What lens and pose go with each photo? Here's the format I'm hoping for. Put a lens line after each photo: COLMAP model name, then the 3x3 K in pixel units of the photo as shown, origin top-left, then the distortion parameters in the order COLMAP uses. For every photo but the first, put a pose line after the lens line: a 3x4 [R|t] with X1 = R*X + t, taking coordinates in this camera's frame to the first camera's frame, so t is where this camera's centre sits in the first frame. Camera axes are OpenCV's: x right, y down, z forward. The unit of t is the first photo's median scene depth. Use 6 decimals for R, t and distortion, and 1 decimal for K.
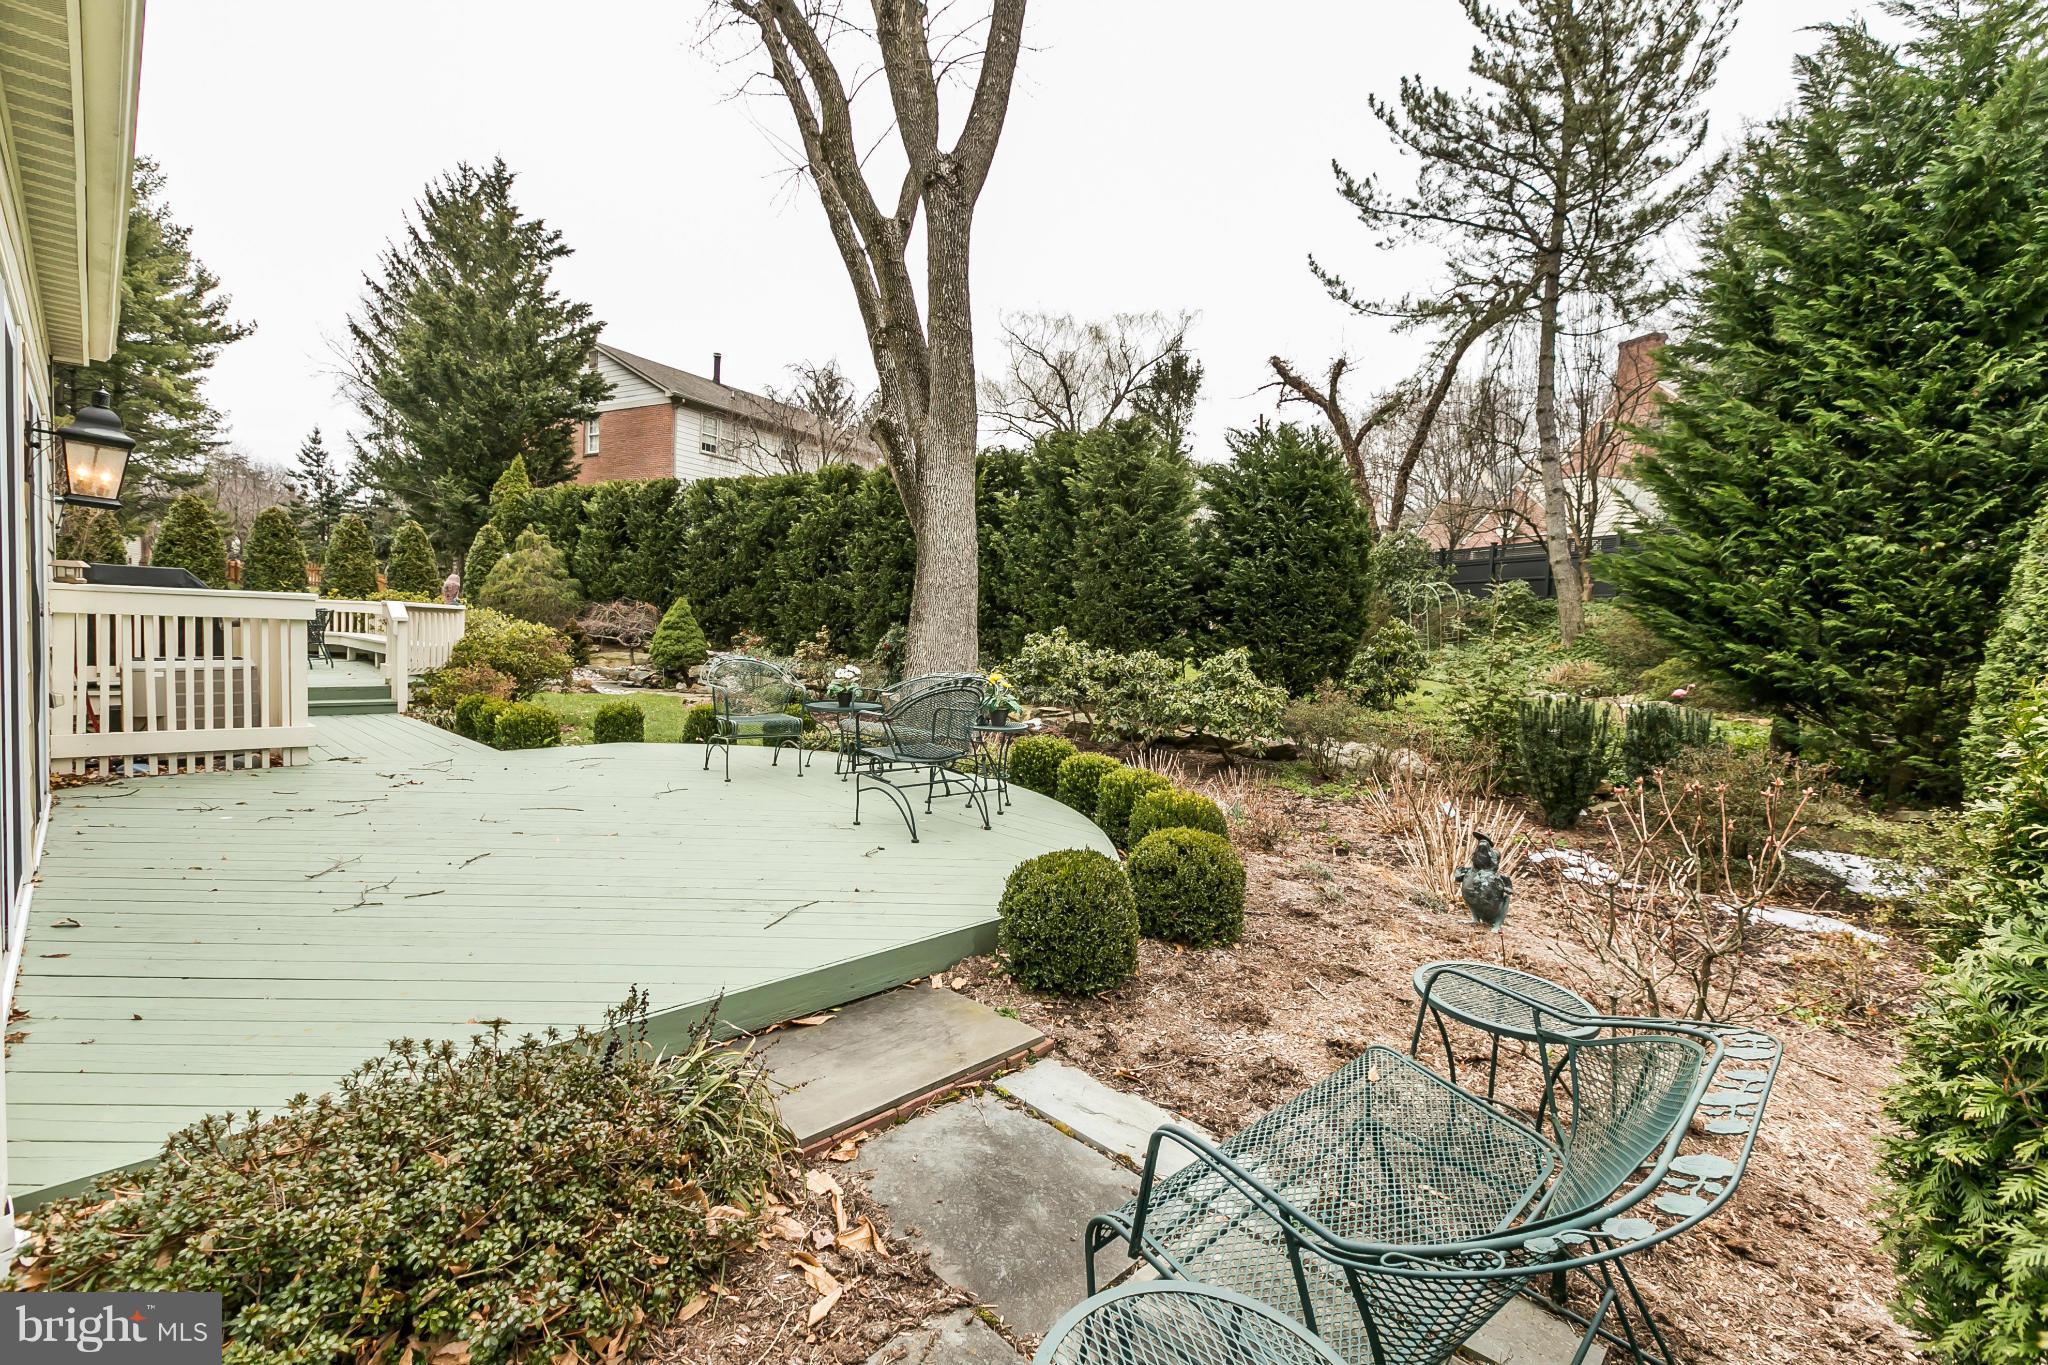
lens RADIAL K [[941.5, 0, 1040.8], [0, 941.5, 689.8], [0, 0, 1]] dist [0.004954, -0.002082]
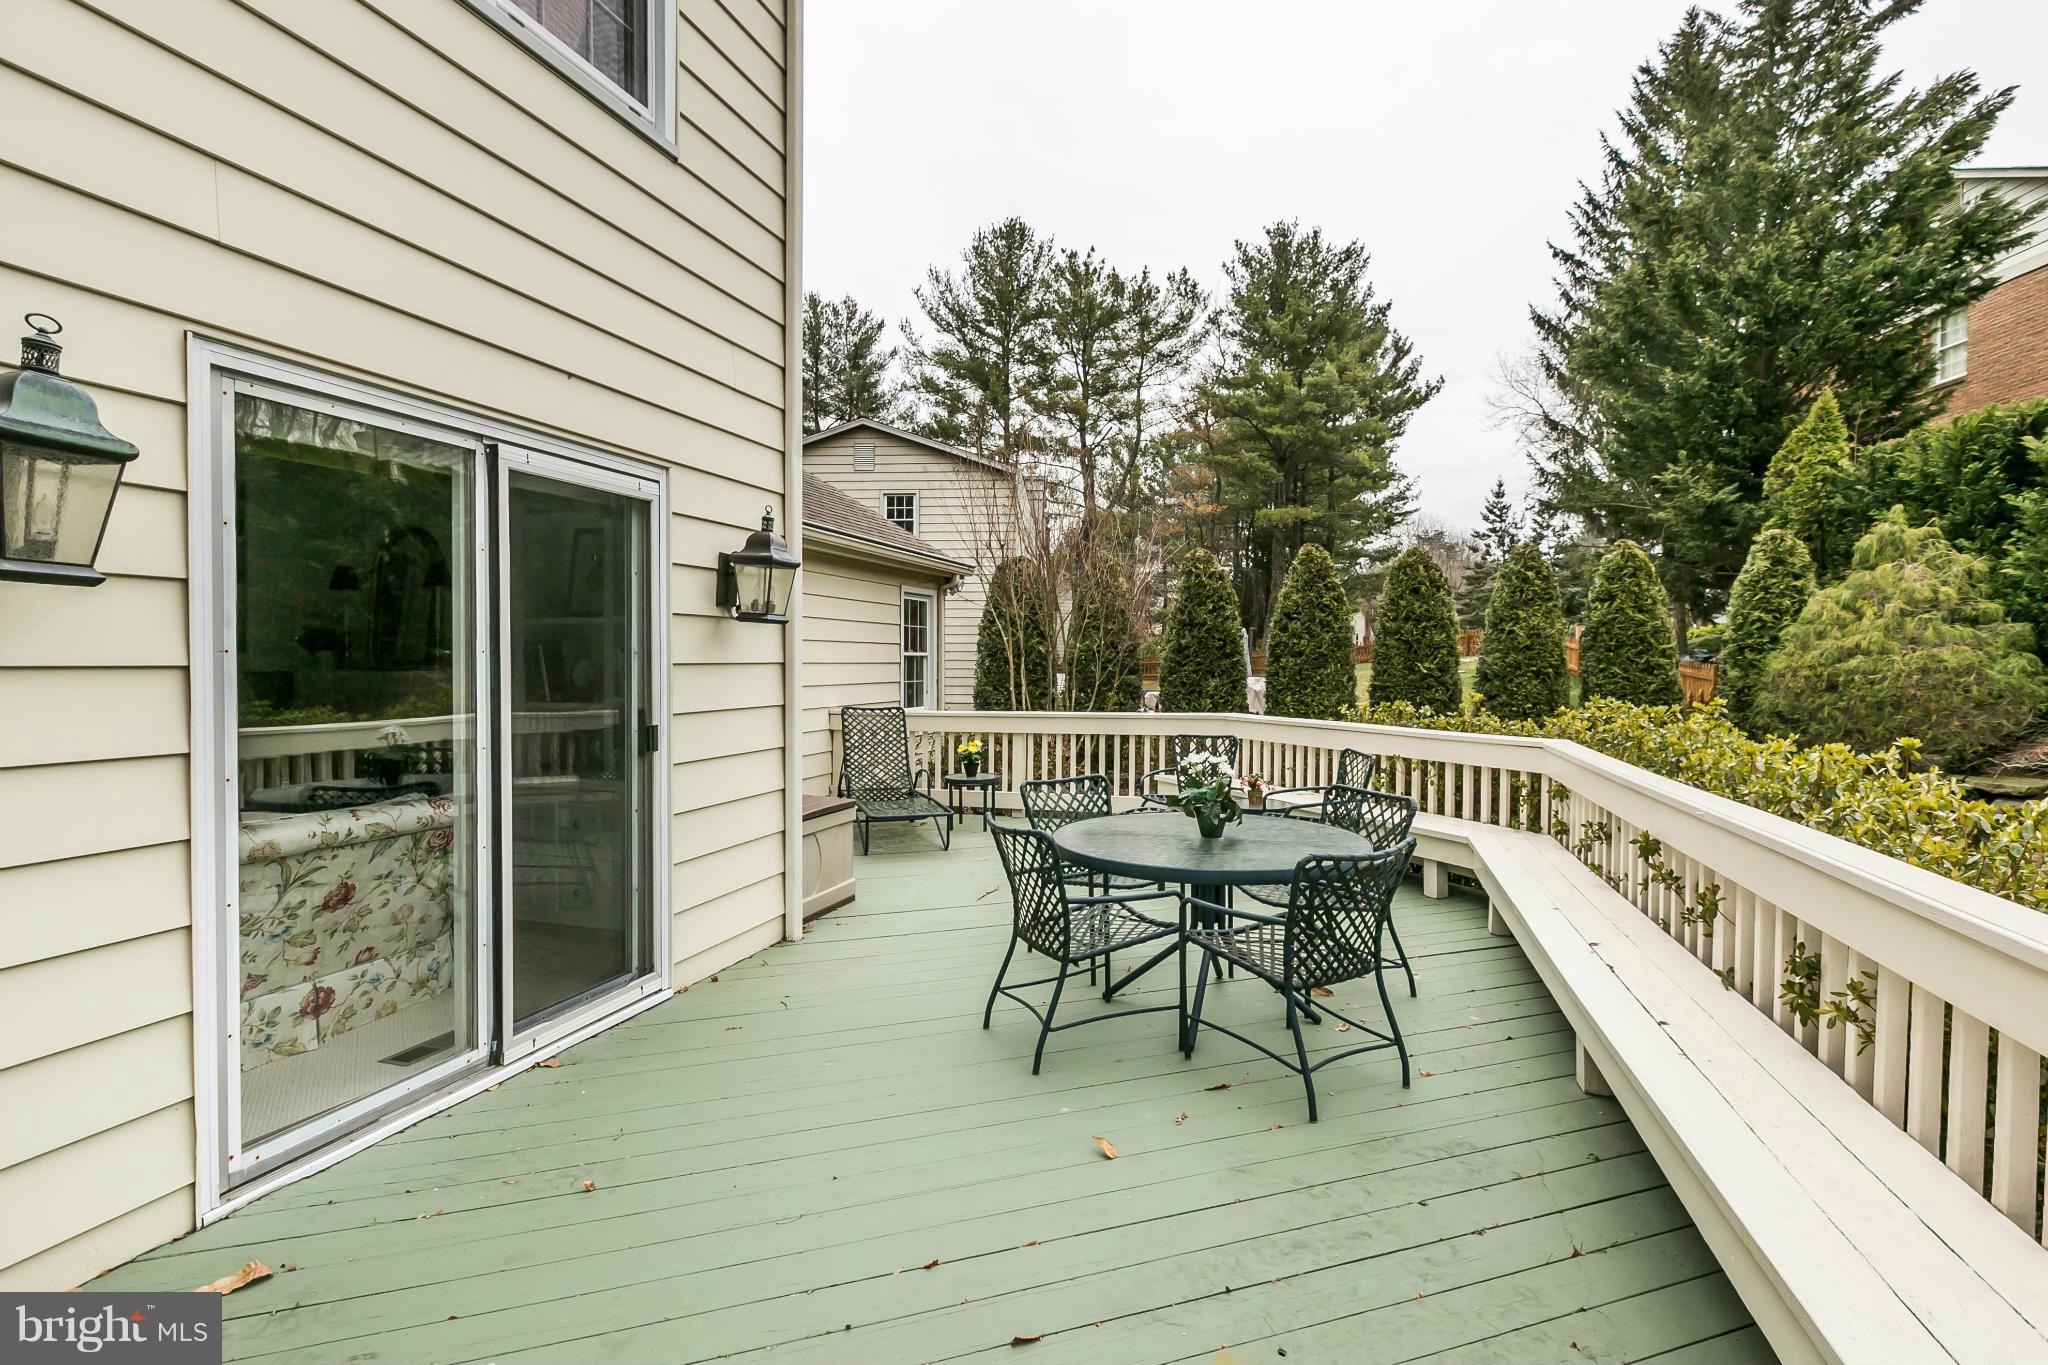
lens RADIAL K [[941.5, 0, 1030.1], [0, 941.5, 679.5], [0, 0, 1]] dist [0.004954, -0.002082]
pose [[0.434019, -0.022690, -0.900618, -0.252489], [-0.035997, 0.998448, -0.042502, -0.048744], [0.900184, 0.050866, 0.432529, 0.353656]]
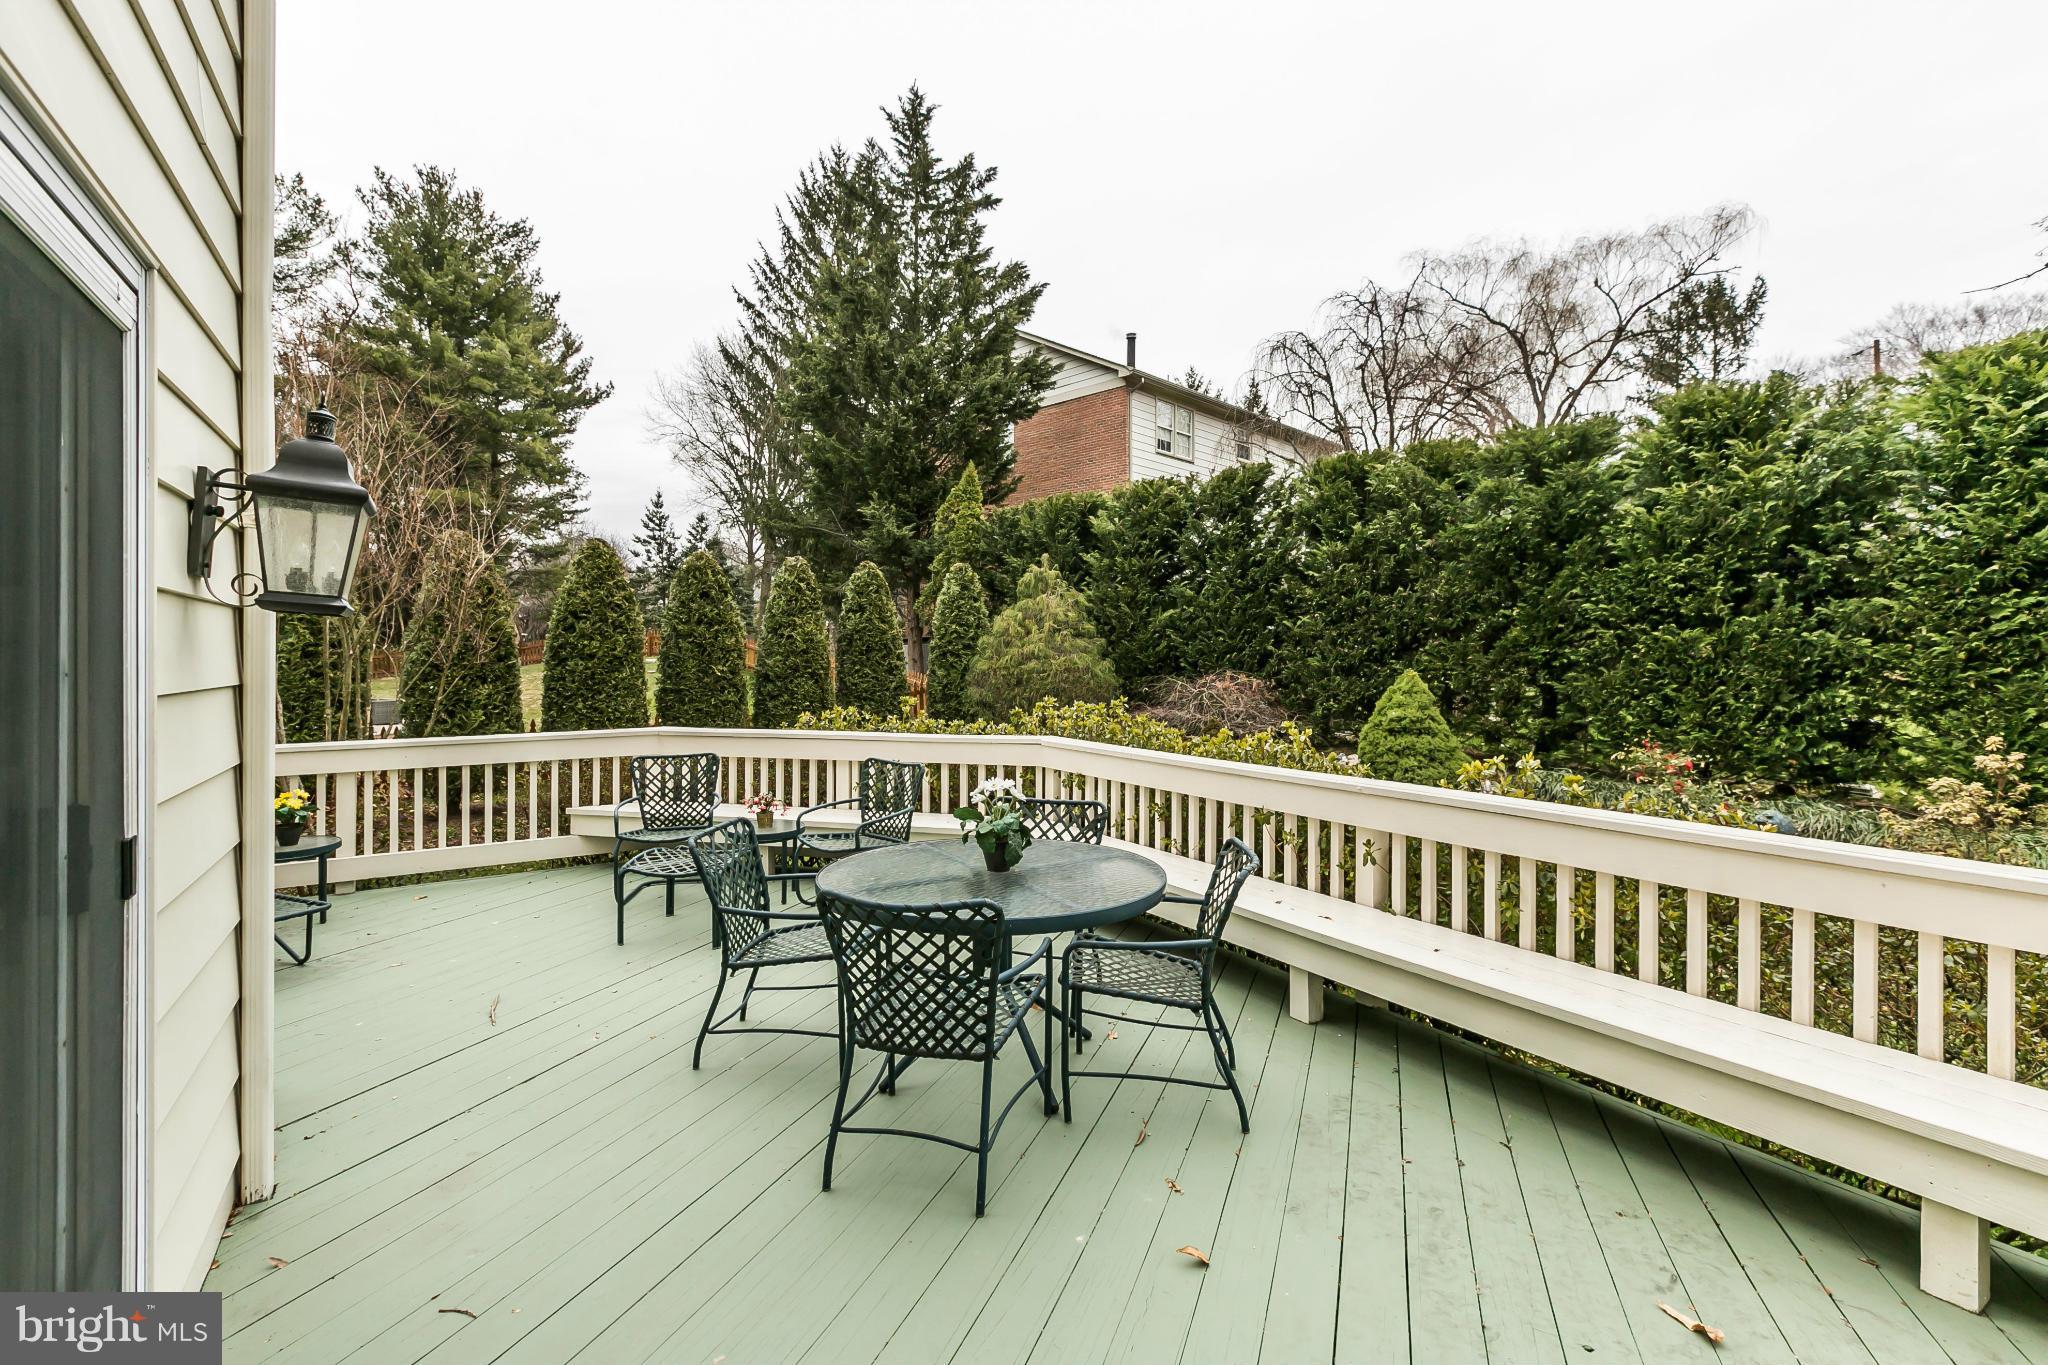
lens RADIAL K [[912.7, 0, 1009.7], [0, 912.7, 665.3], [0, 0, 1]] dist [-0.001946, 0.000381]
pose [[0.967163, -0.039059, -0.251137, -0.323473], [0.024424, 0.997831, -0.061131, -0.051855], [0.252980, 0.052990, 0.966019, 0.324378]]
